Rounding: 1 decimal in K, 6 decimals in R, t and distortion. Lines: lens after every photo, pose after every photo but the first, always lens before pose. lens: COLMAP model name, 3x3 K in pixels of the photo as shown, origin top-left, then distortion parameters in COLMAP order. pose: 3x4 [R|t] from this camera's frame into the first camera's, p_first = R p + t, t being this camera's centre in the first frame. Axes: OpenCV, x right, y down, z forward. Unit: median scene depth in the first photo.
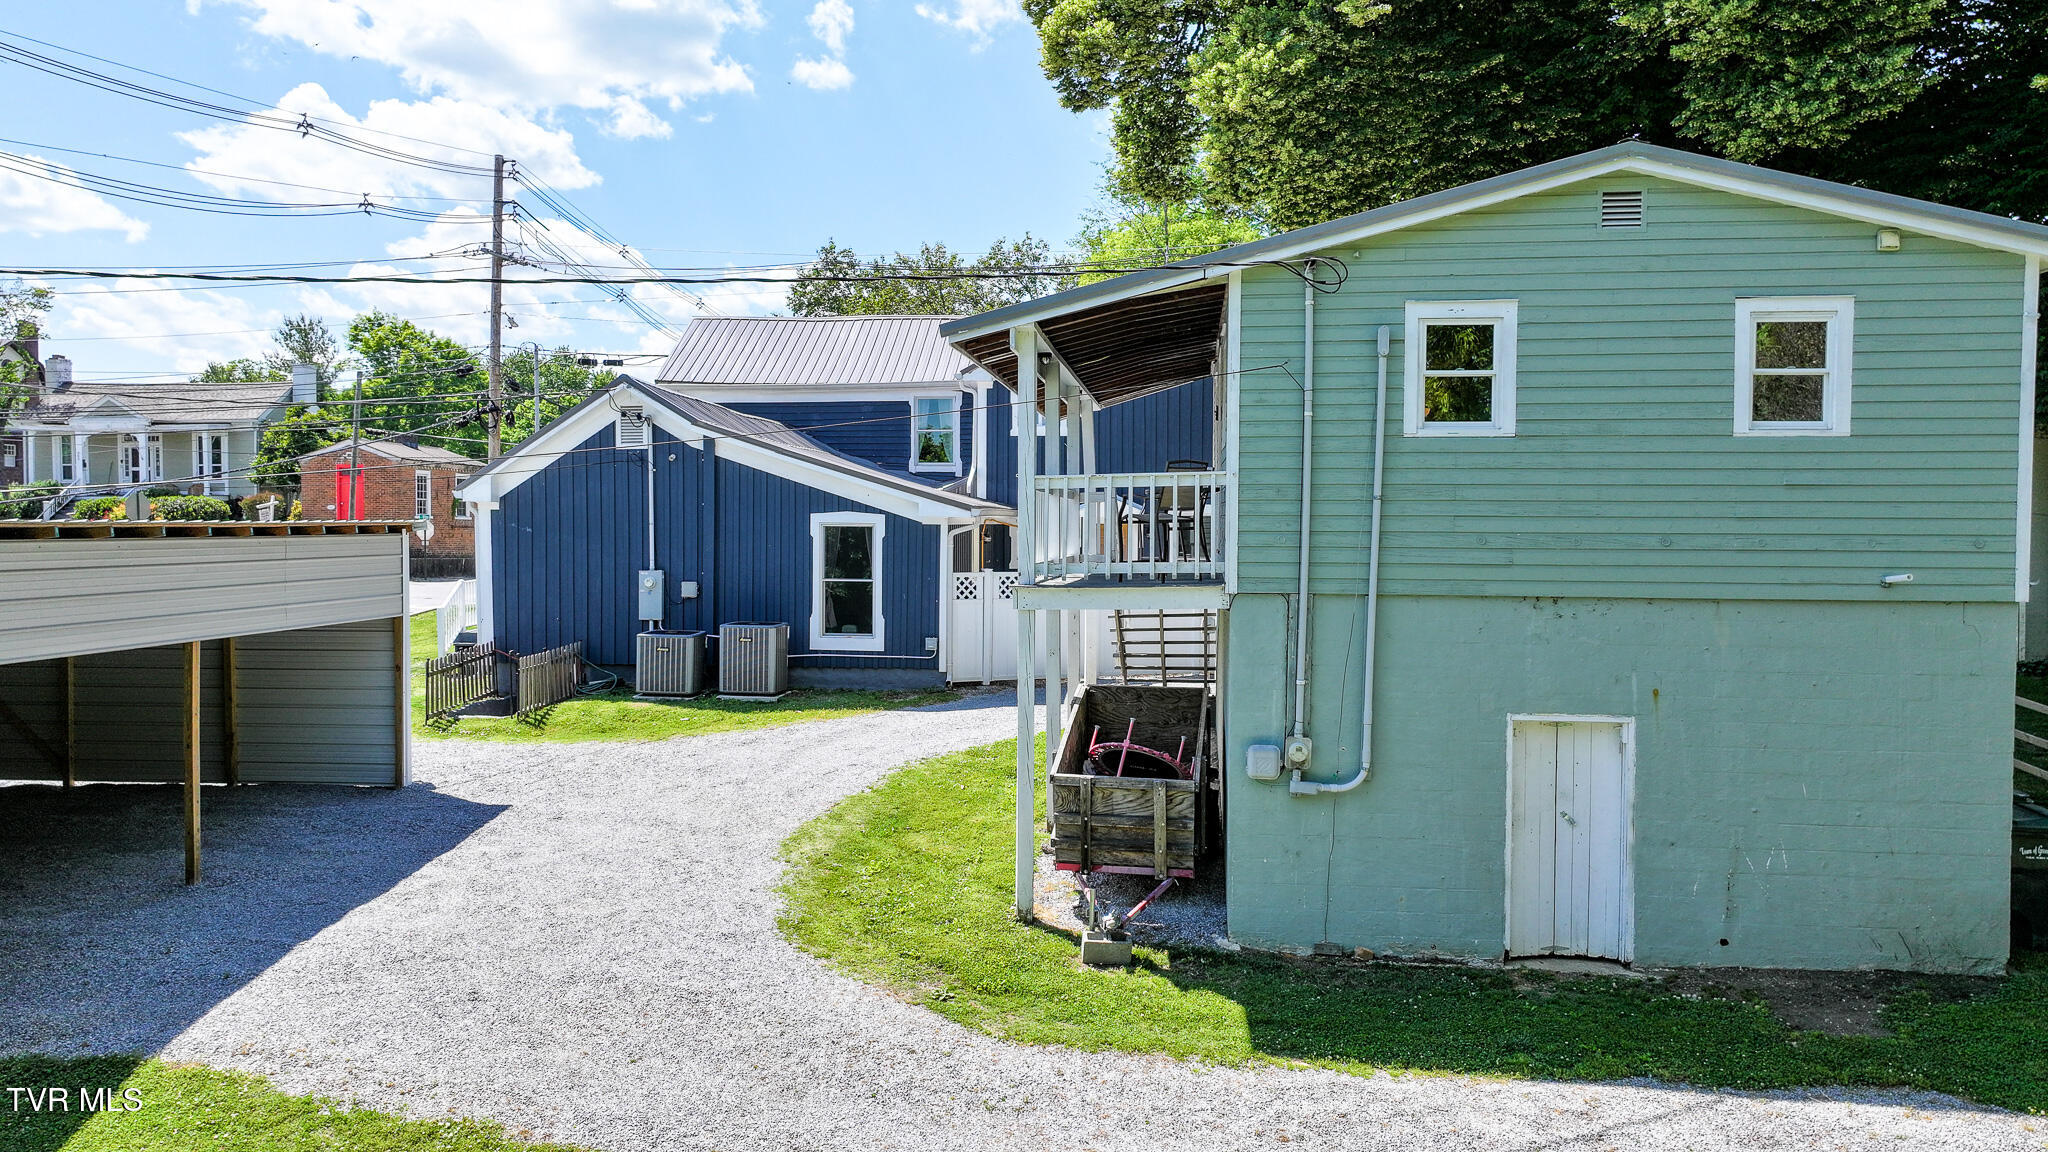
lens RADIAL K [[1452.0, 0, 1021.5], [0, 1452.0, 575.8], [0, 0, 1]] dist [0.006586, 0.008646]
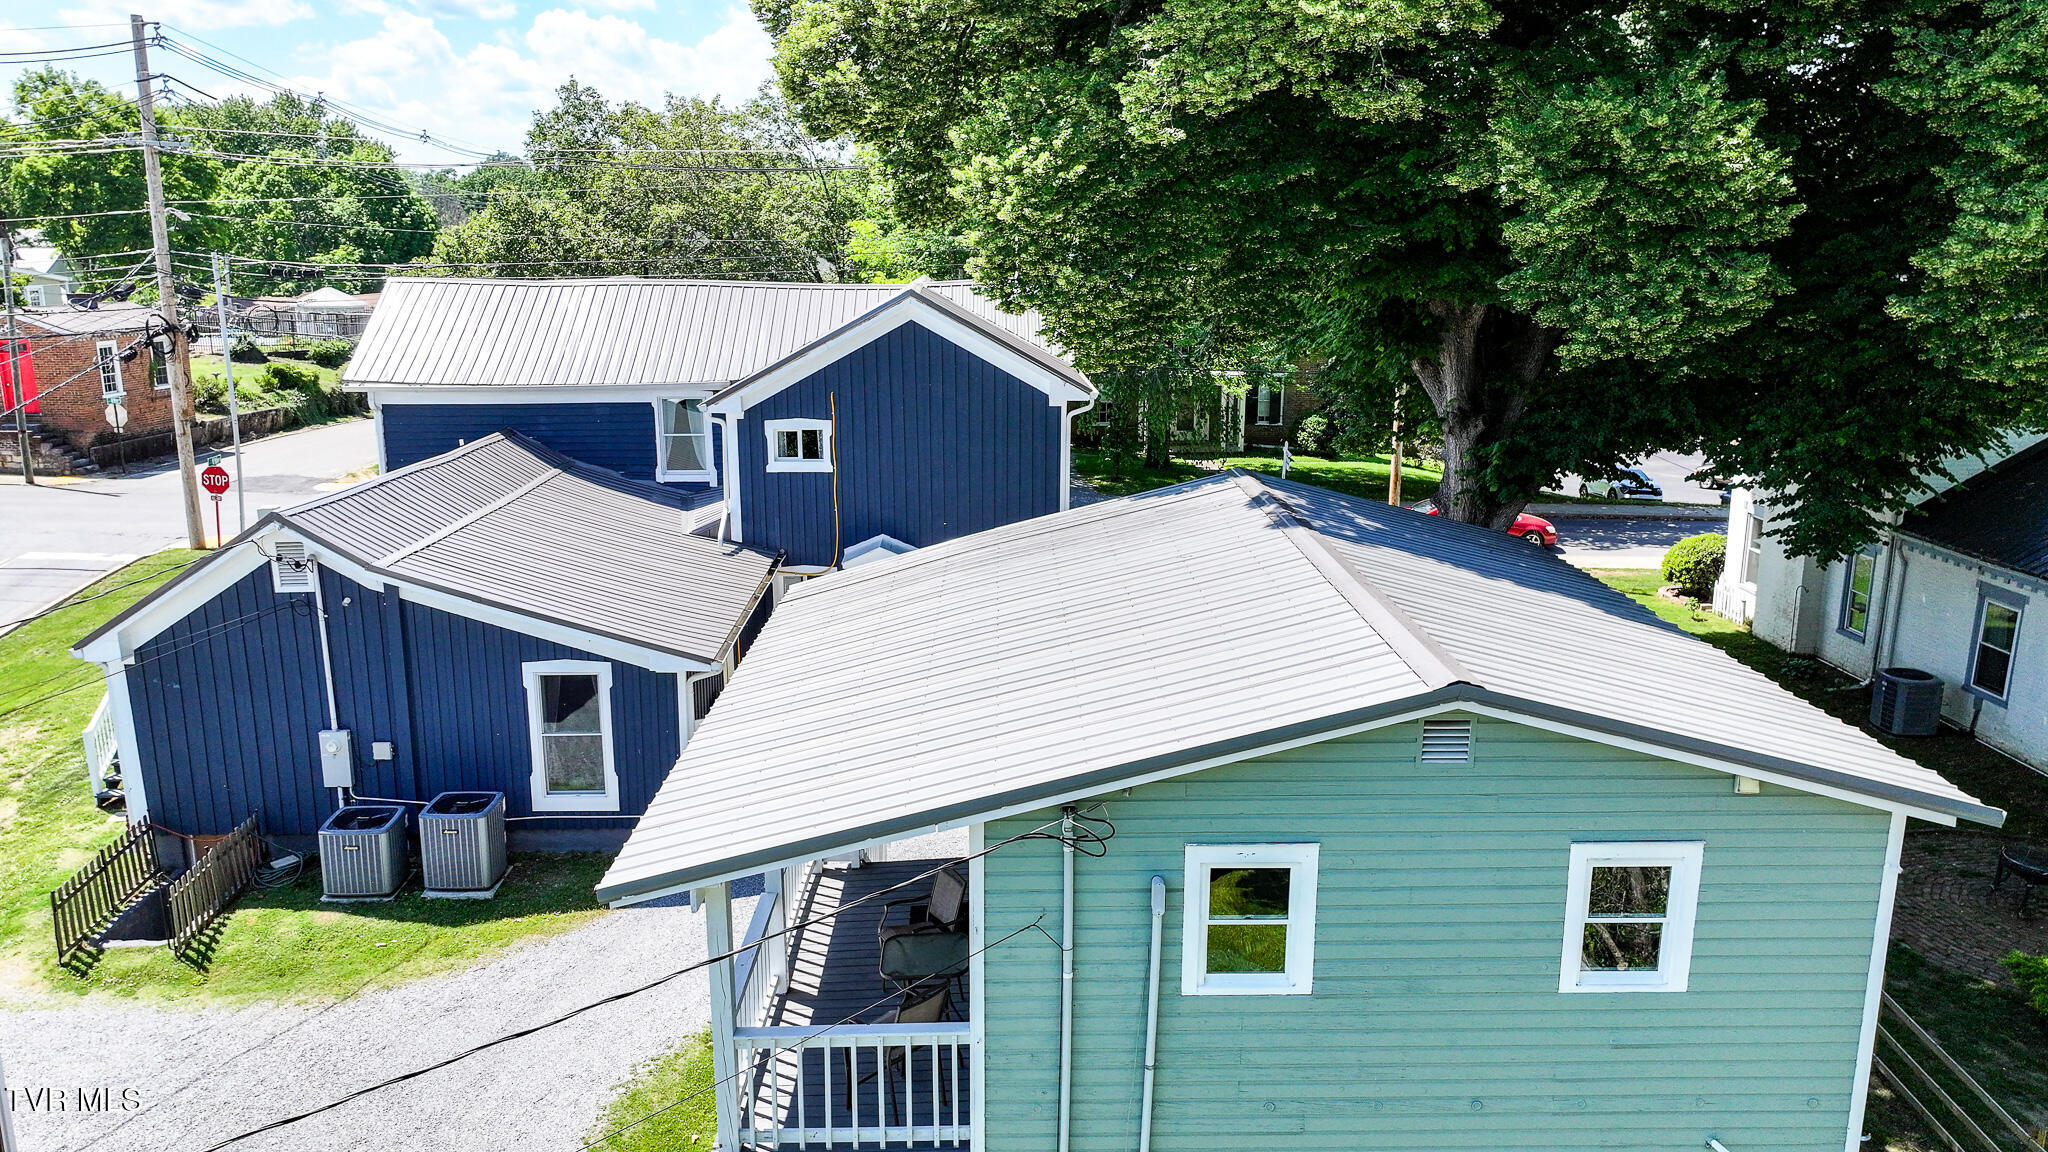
lens RADIAL K [[1452.0, 0, 1023.4], [0, 1452.0, 568.3], [0, 0, 1]] dist [0.006586, 0.008646]
pose [[0.991069, -0.032928, 0.129223, 0.046585], [0.007600, 0.981406, 0.191794, -0.307030], [-0.133135, -0.189099, 0.972891, 0.157631]]
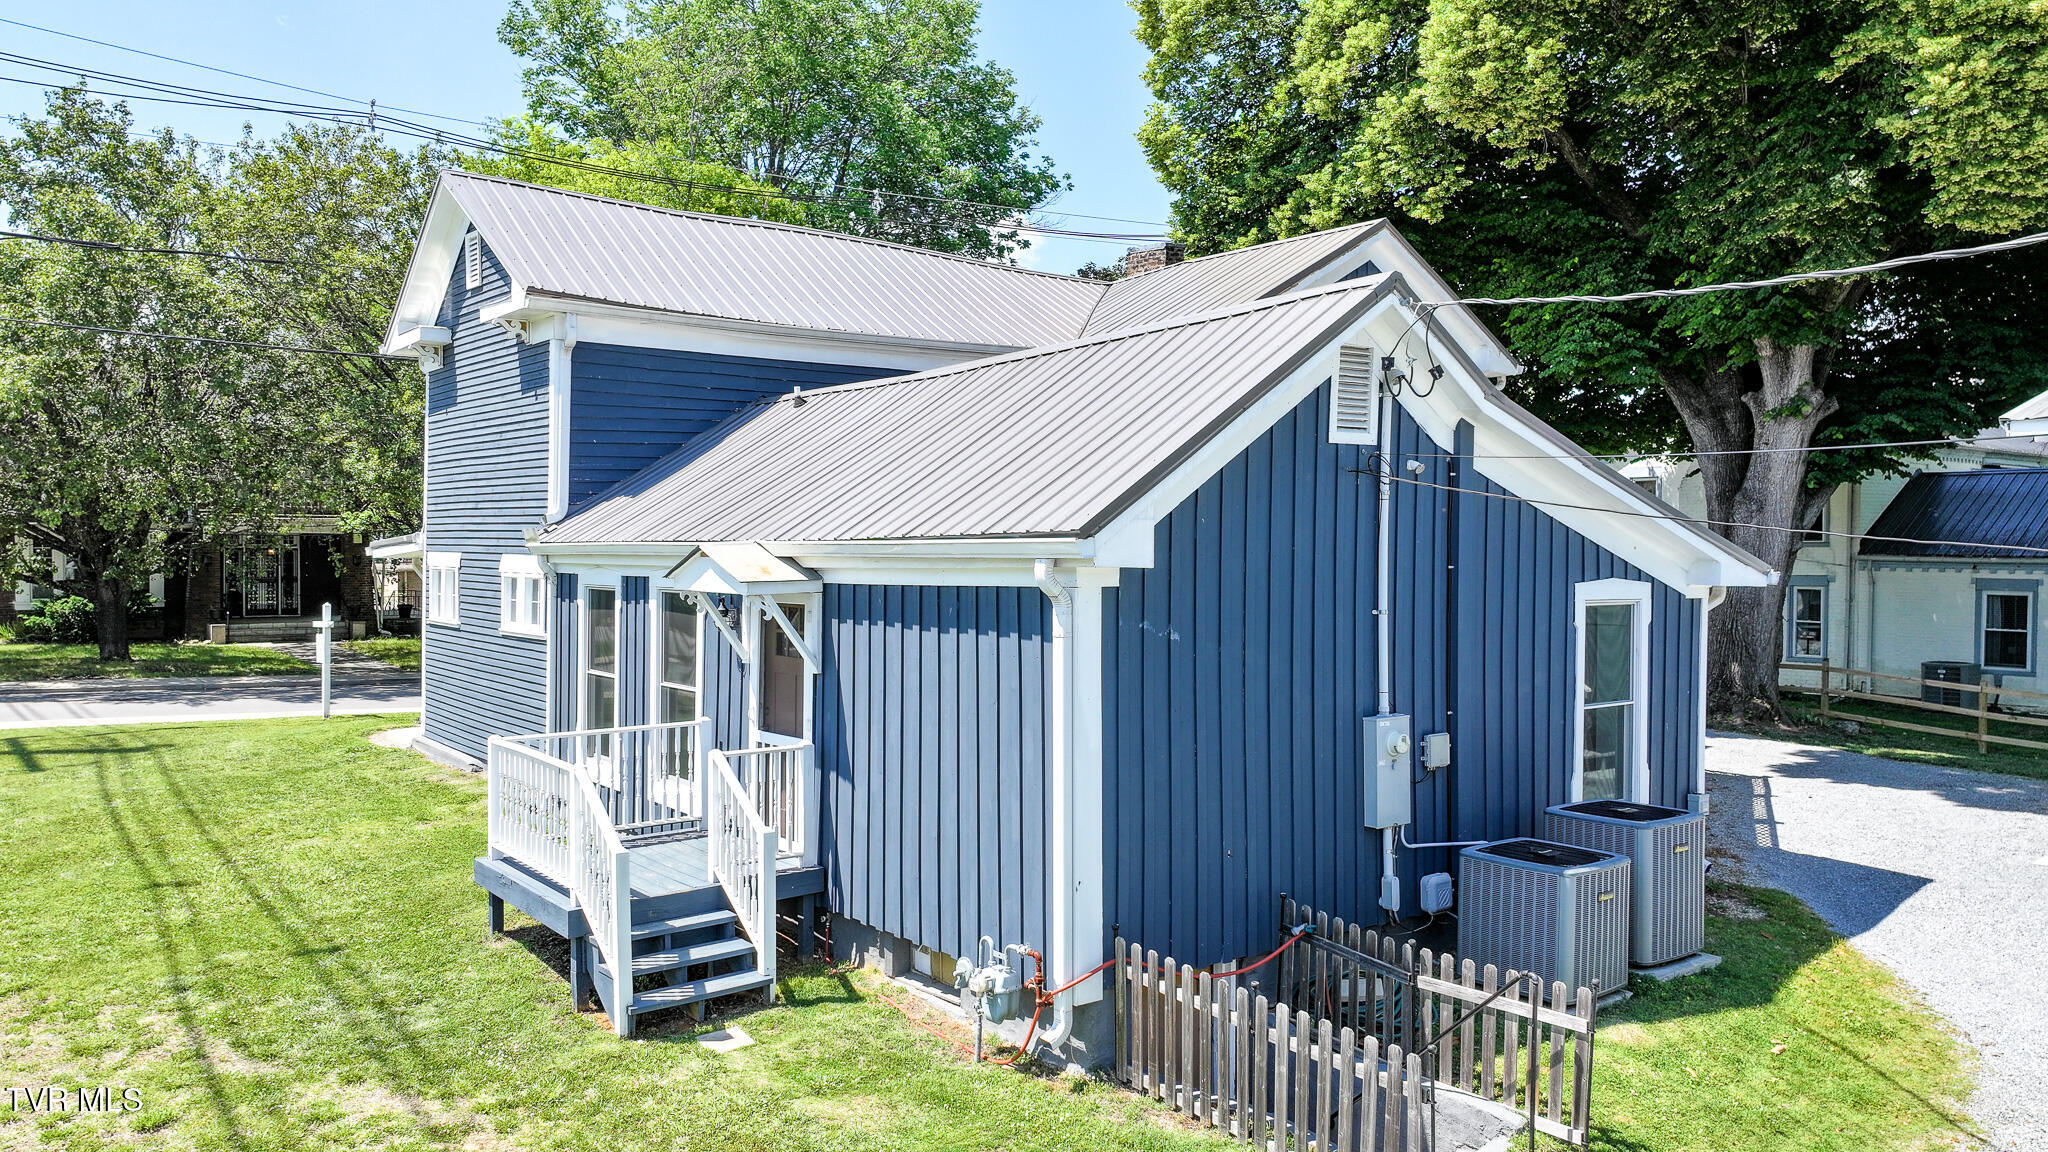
lens RADIAL K [[1452.0, 0, 1032.7], [0, 1452.0, 572.3], [0, 0, 1]] dist [0.006586, 0.008646]
pose [[0.726647, -0.014609, 0.686856, -0.761673], [0.025349, 0.999663, -0.005555, -0.057290], [-0.686543, 0.021447, 0.726773, 0.888990]]
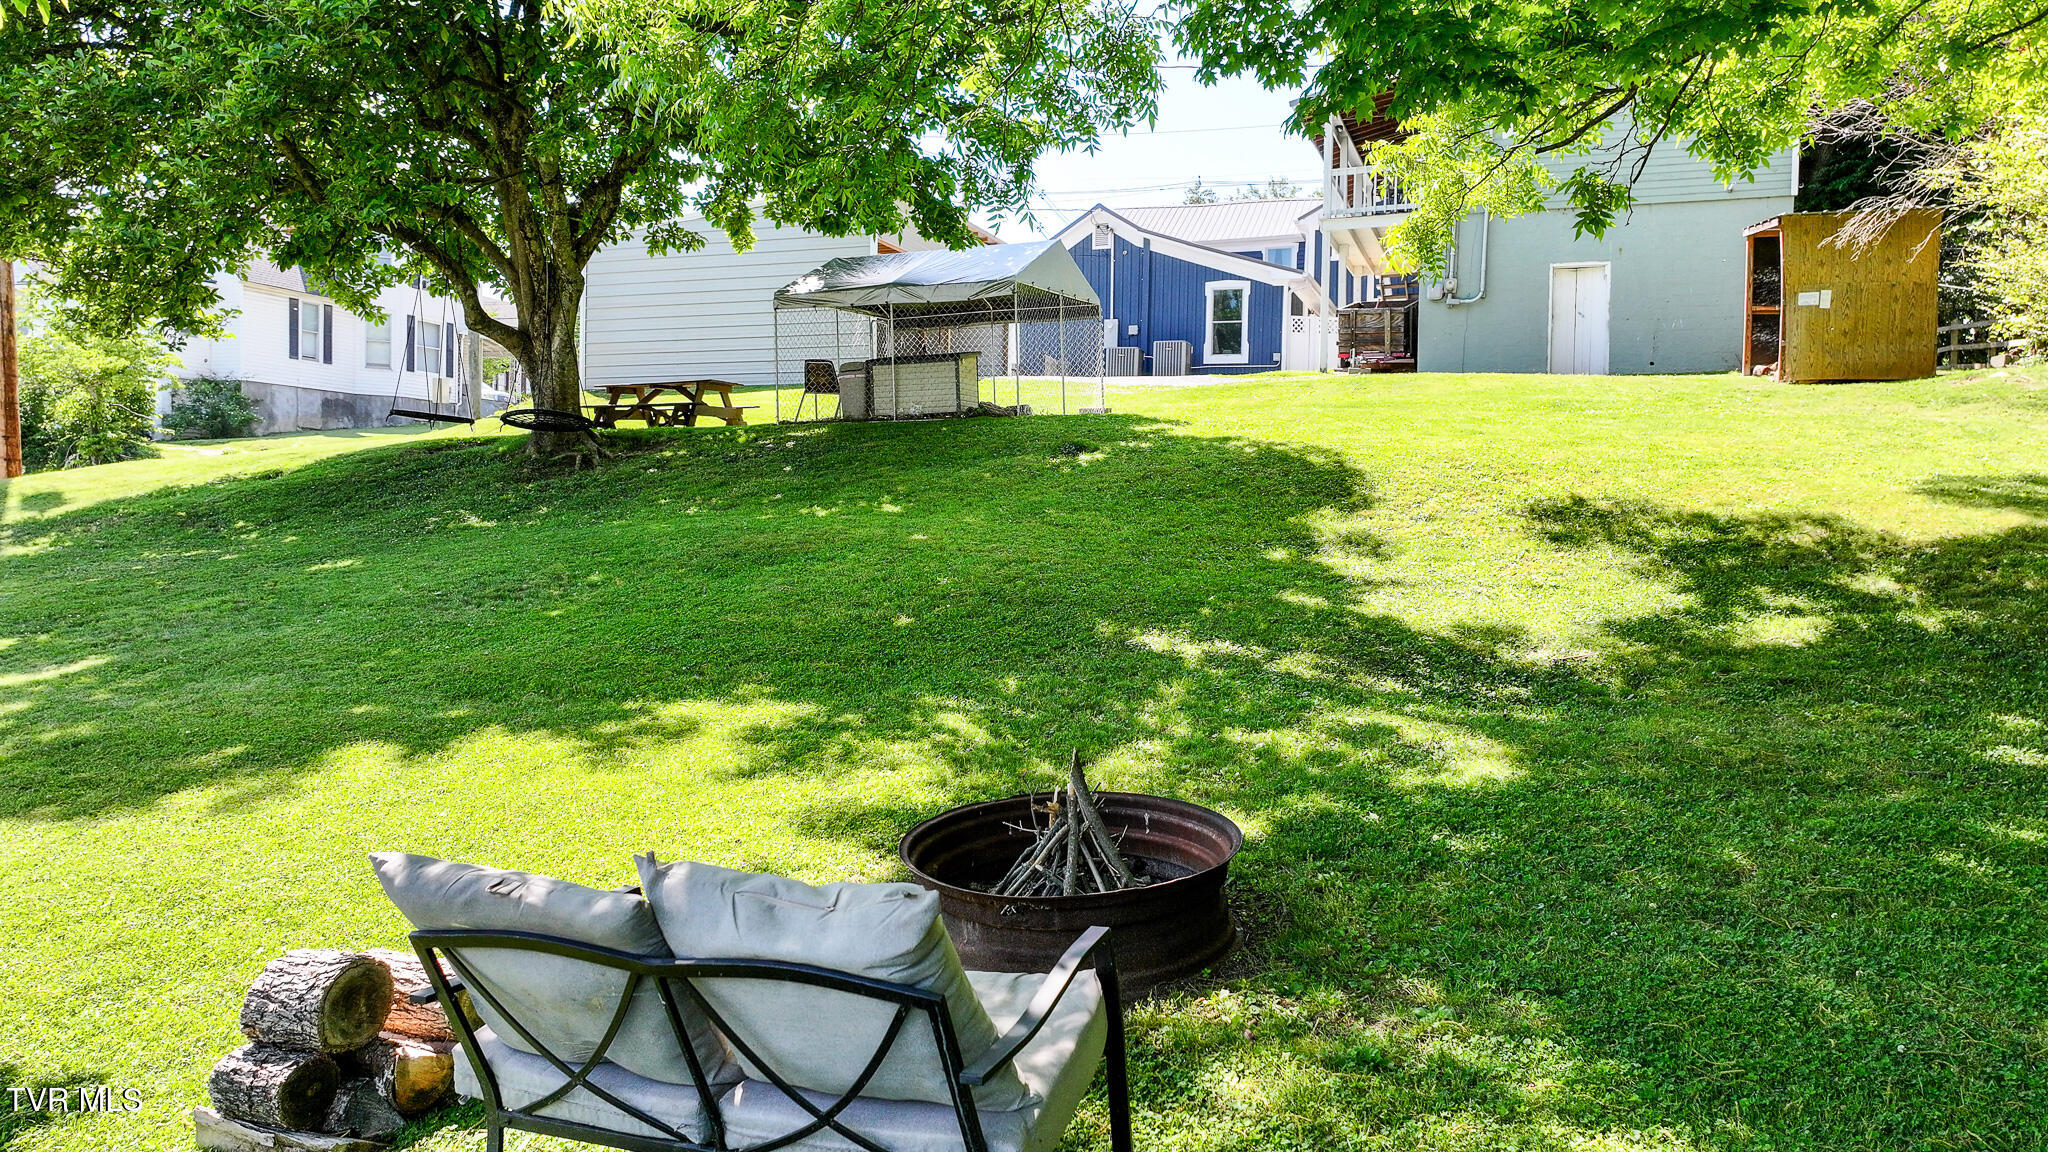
lens RADIAL K [[1452.0, 0, 1020.1], [0, 1452.0, 575.4], [0, 0, 1]] dist [0.006586, 0.008646]
pose [[0.974112, 0.019128, -0.225256, 0.036832], [-0.021529, 0.999735, -0.008207, 0.372274], [0.225039, 0.012844, 0.974265, -0.811431]]
